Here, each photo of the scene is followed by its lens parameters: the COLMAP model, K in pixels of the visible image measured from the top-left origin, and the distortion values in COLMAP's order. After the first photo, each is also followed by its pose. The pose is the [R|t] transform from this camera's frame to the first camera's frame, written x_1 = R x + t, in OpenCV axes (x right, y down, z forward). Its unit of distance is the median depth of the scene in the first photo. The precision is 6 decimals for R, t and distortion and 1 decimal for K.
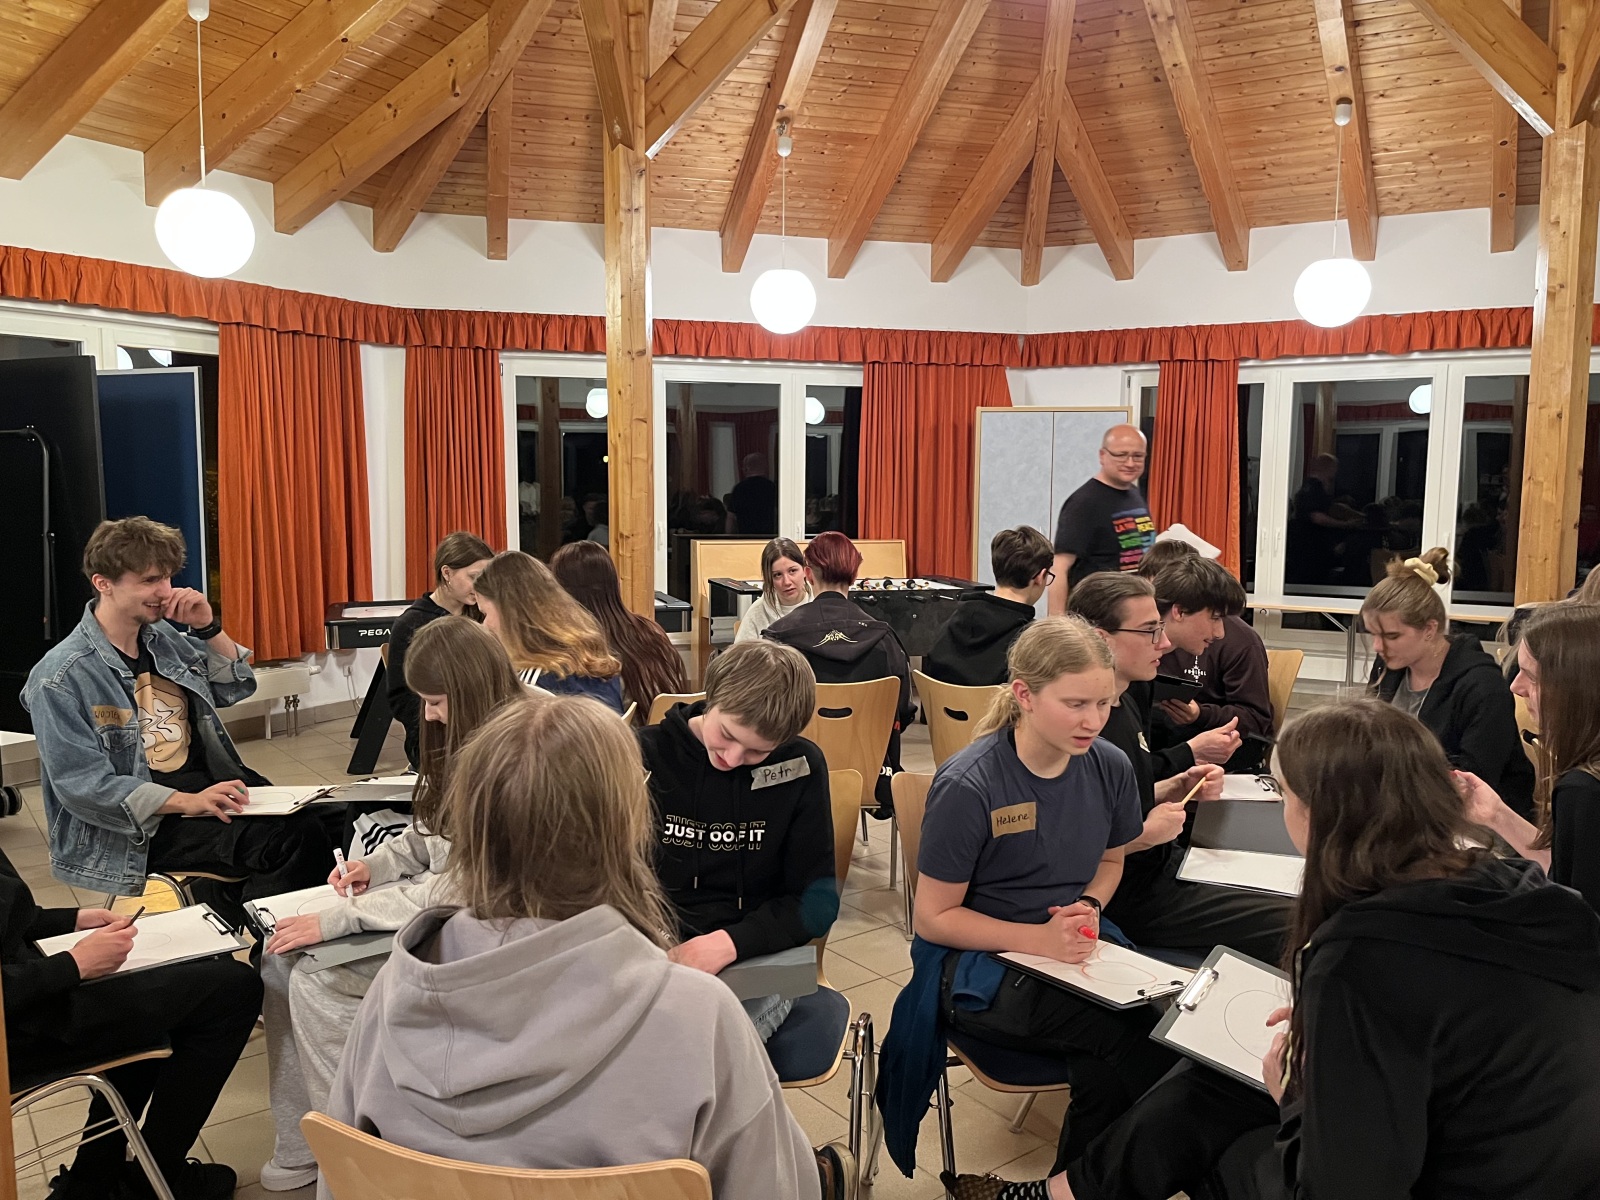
lens RADIAL K [[1217.9, 0, 796.8], [0, 1217.9, 599.4], [0, 0, 1]] dist [0.061012, -0.036939]
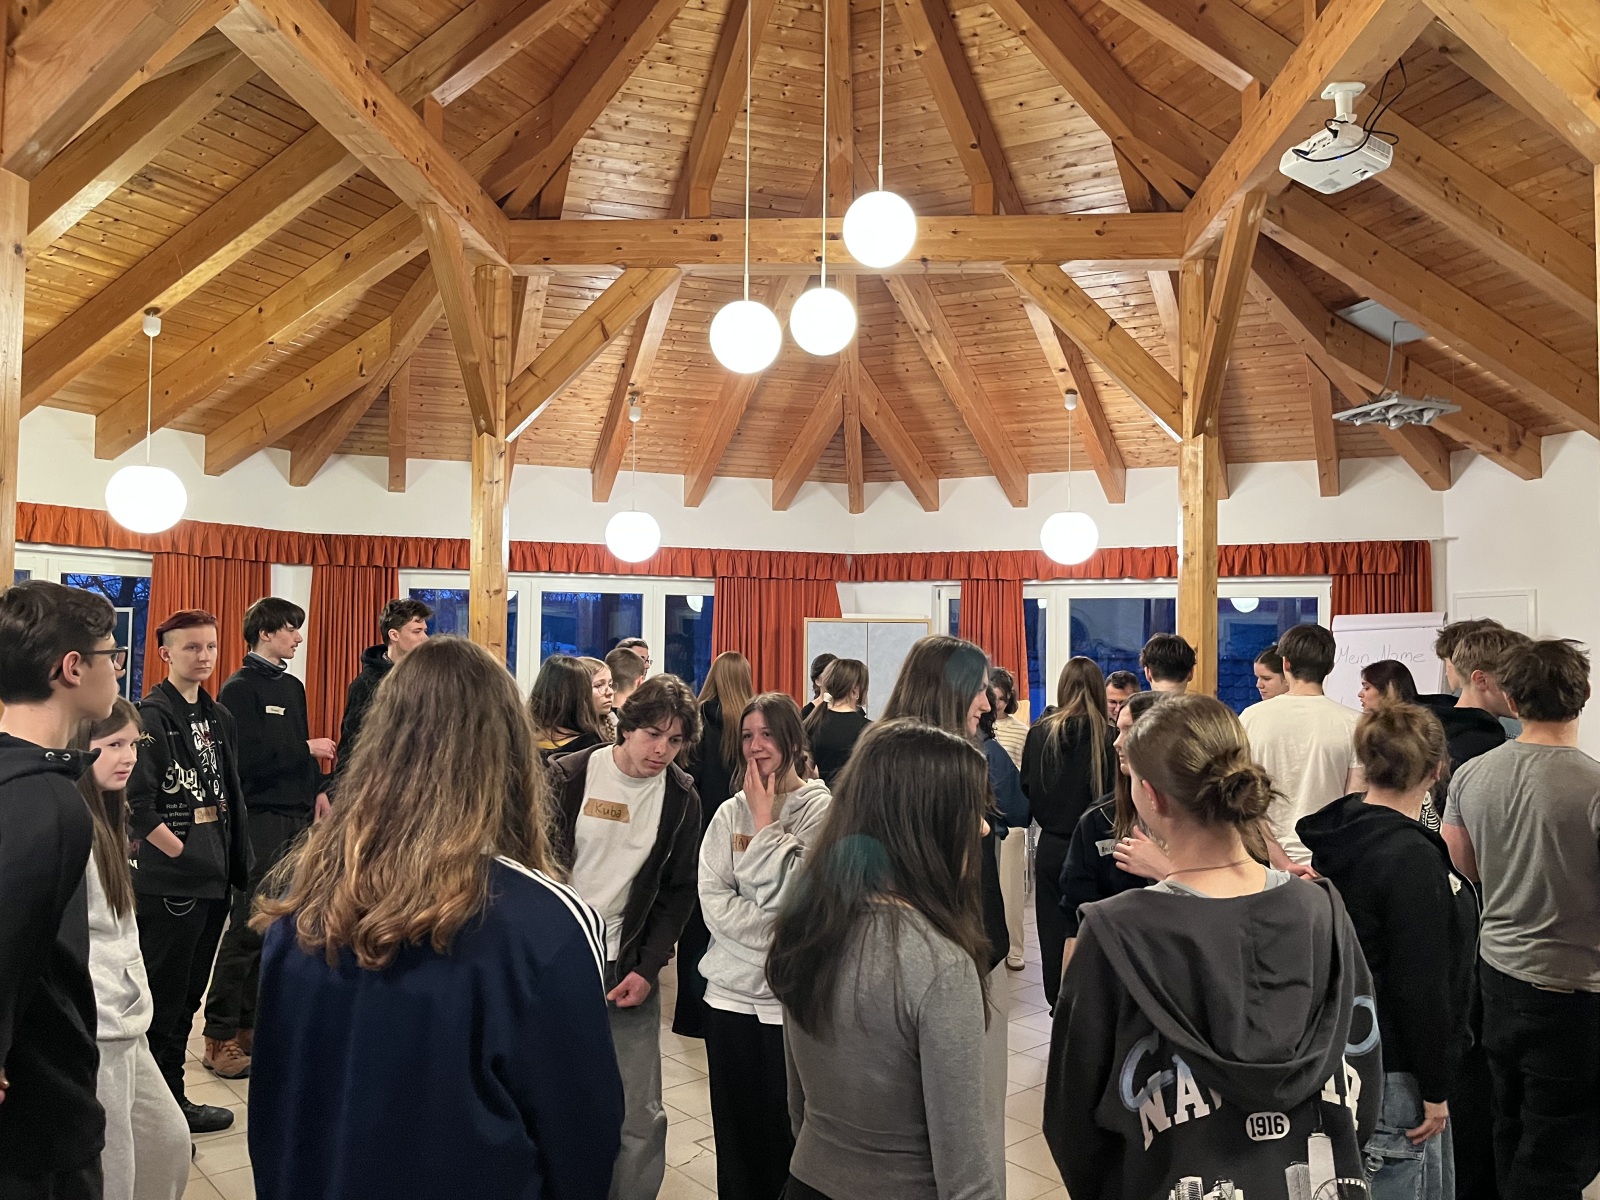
lens RADIAL K [[1217.9, 0, 800.5], [0, 1217.9, 607.2], [0, 0, 1]] dist [0.061012, -0.036939]
pose [[0.998122, 0.006694, 0.060891, 0.076145], [0.001208, 0.991667, -0.128823, -0.015709], [-0.061246, 0.128654, 0.989796, -0.186687]]
